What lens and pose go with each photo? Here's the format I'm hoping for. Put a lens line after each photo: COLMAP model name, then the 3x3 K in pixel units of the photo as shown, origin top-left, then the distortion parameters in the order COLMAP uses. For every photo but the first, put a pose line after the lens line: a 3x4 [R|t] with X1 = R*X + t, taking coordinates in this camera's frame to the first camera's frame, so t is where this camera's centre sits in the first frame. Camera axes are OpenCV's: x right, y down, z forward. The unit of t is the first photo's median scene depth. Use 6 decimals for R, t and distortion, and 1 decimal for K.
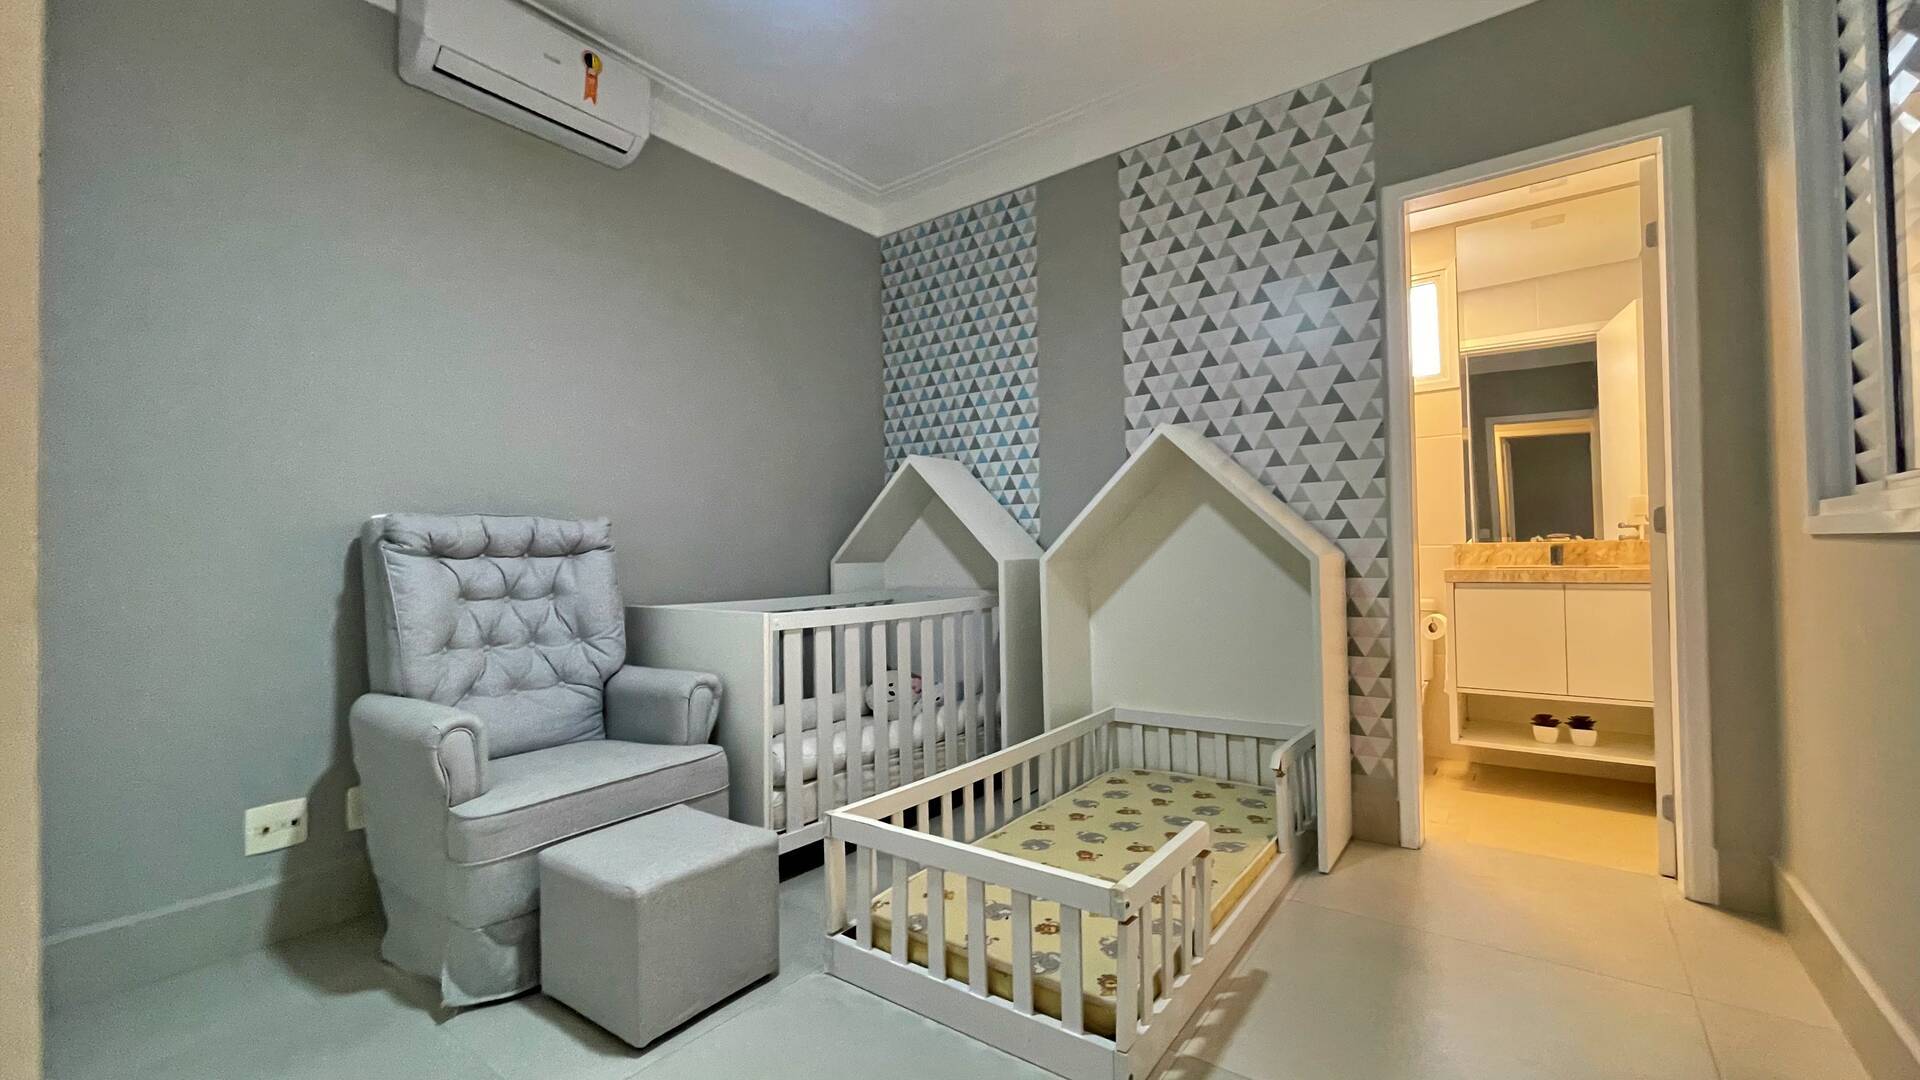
lens RADIAL K [[773.9, 0, 951.6], [0, 773.9, 538.2], [0, 0, 1]] dist [0.003201, -0.001865]
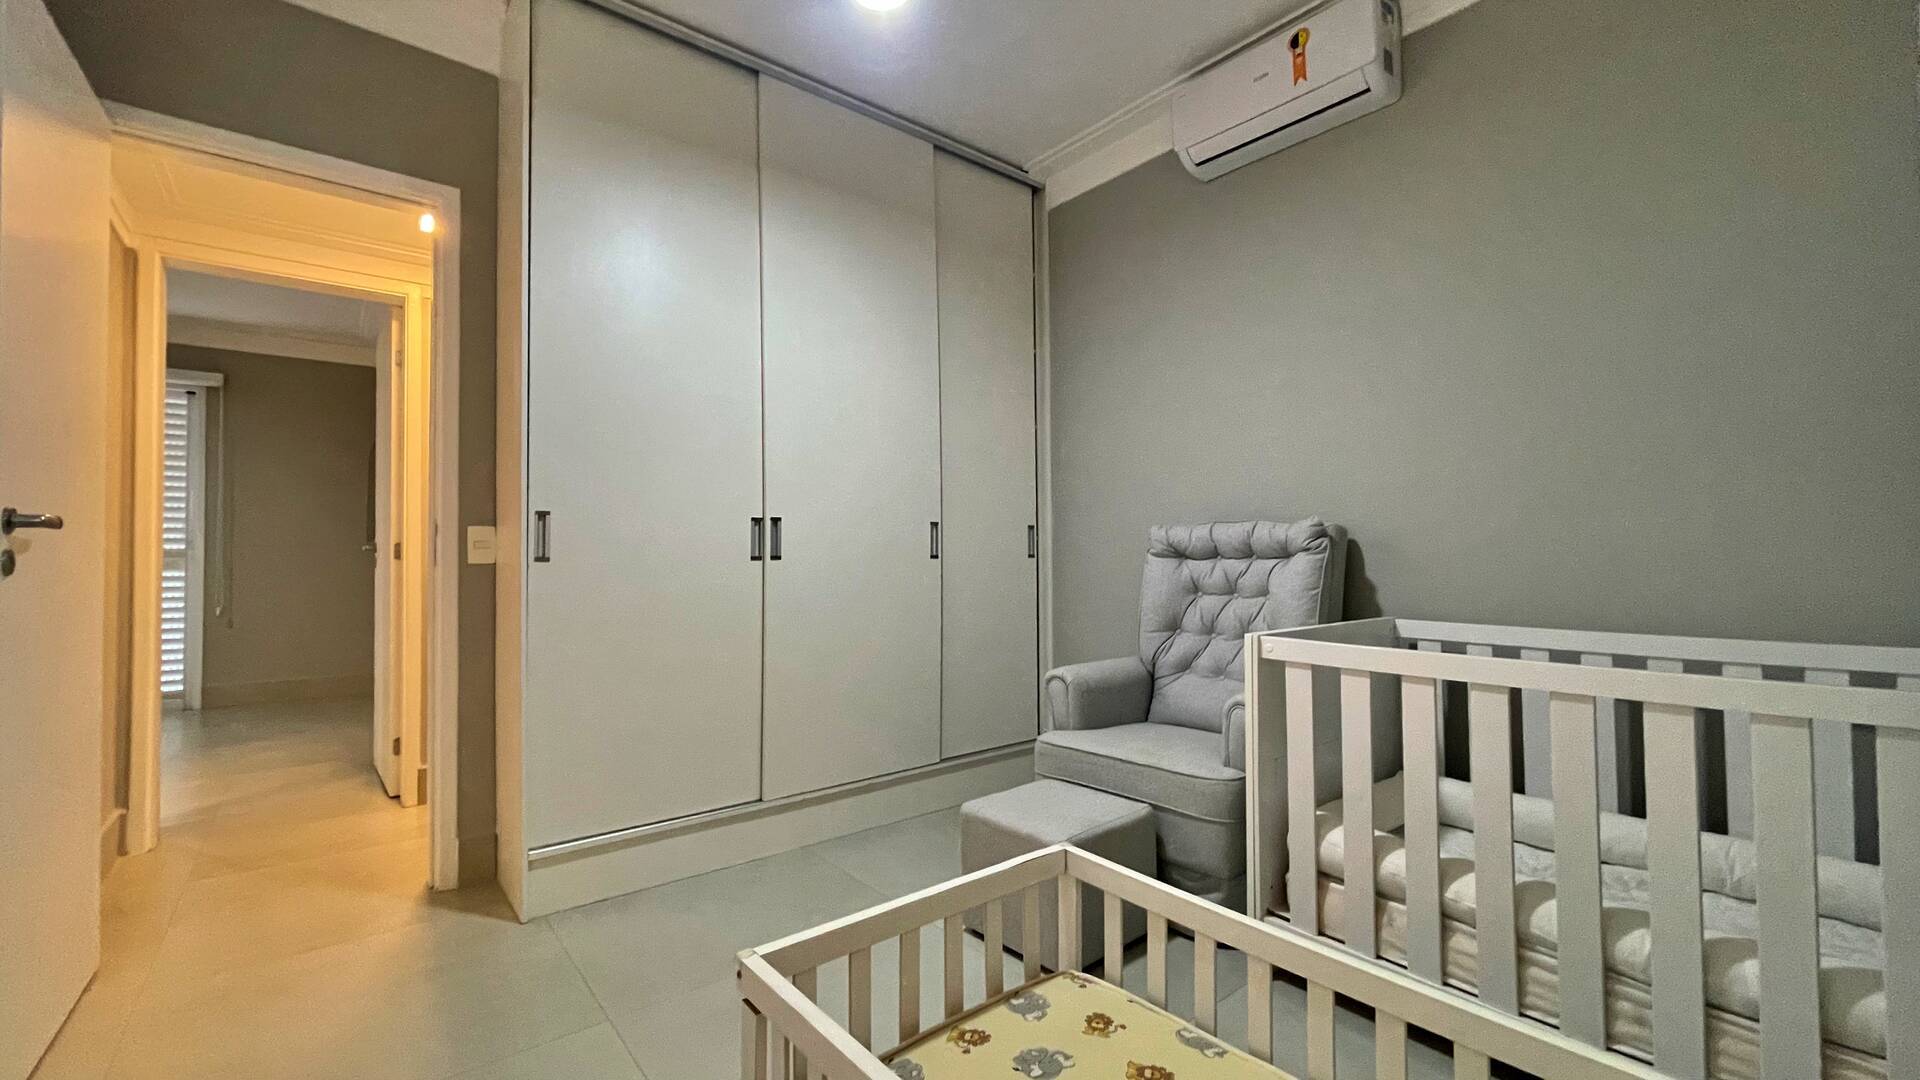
lens RADIAL K [[773.9, 0, 950.6], [0, 773.9, 536.8], [0, 0, 1]] dist [0.003201, -0.001865]
pose [[-0.234370, 0.003171, -0.972142, 0.623302], [0.034804, 0.999381, -0.005131, -0.016136], [0.971524, -0.035037, -0.234336, 0.868585]]
